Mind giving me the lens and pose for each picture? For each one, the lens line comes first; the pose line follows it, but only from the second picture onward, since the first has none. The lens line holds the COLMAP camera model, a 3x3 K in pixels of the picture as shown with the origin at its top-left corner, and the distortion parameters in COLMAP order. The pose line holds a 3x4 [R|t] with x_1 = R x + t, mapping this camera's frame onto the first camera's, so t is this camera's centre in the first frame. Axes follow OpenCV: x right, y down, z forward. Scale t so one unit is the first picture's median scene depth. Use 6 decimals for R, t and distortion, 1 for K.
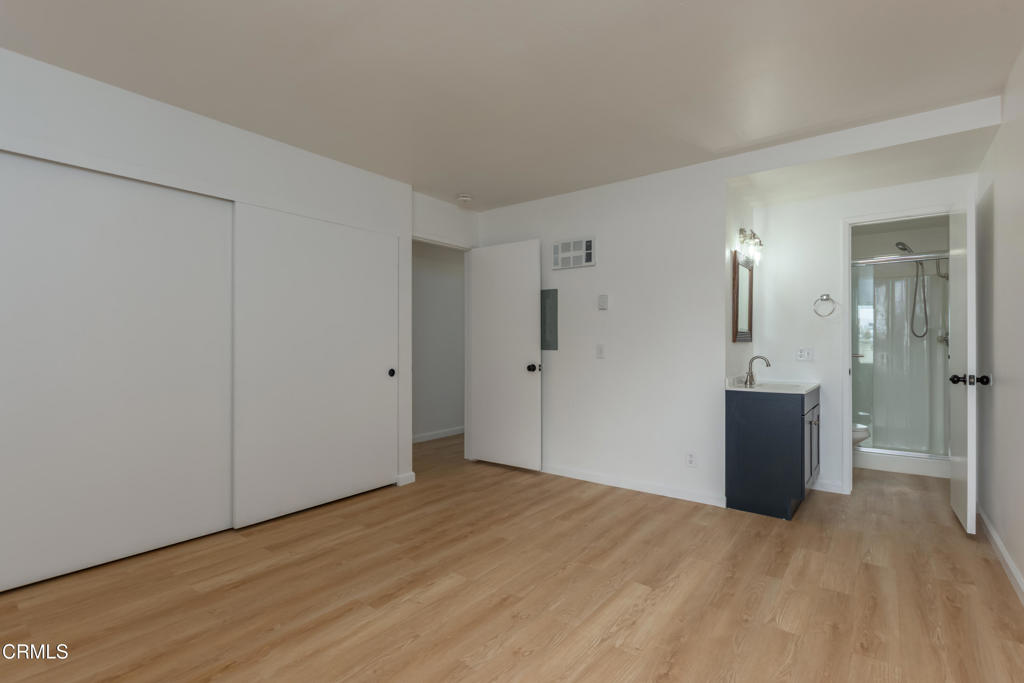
lens RADIAL K [[486.9, 0, 512.0], [0, 486.9, 344.3], [0, 0, 1]] dist [-0.000507, 0.000014]
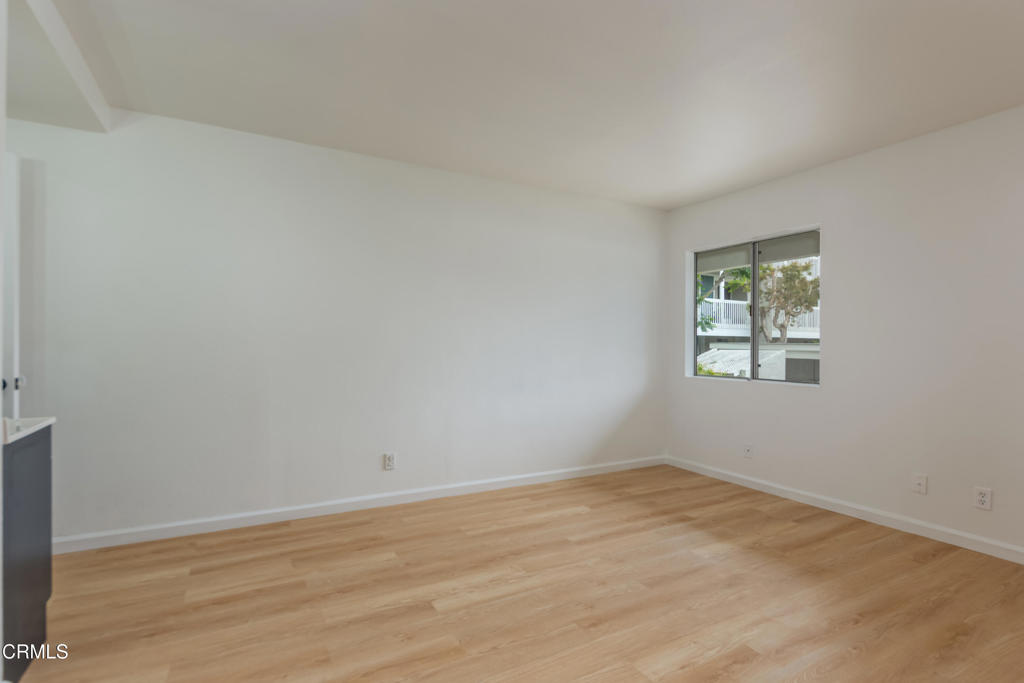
lens RADIAL K [[486.9, 0, 511.1], [0, 486.9, 343.8], [0, 0, 1]] dist [-0.000507, 0.000014]
pose [[-0.917528, -0.008018, 0.397590, -0.229271], [-0.011325, 0.999918, -0.005970, 0.013857], [-0.397509, -0.009980, -0.917544, 1.901752]]
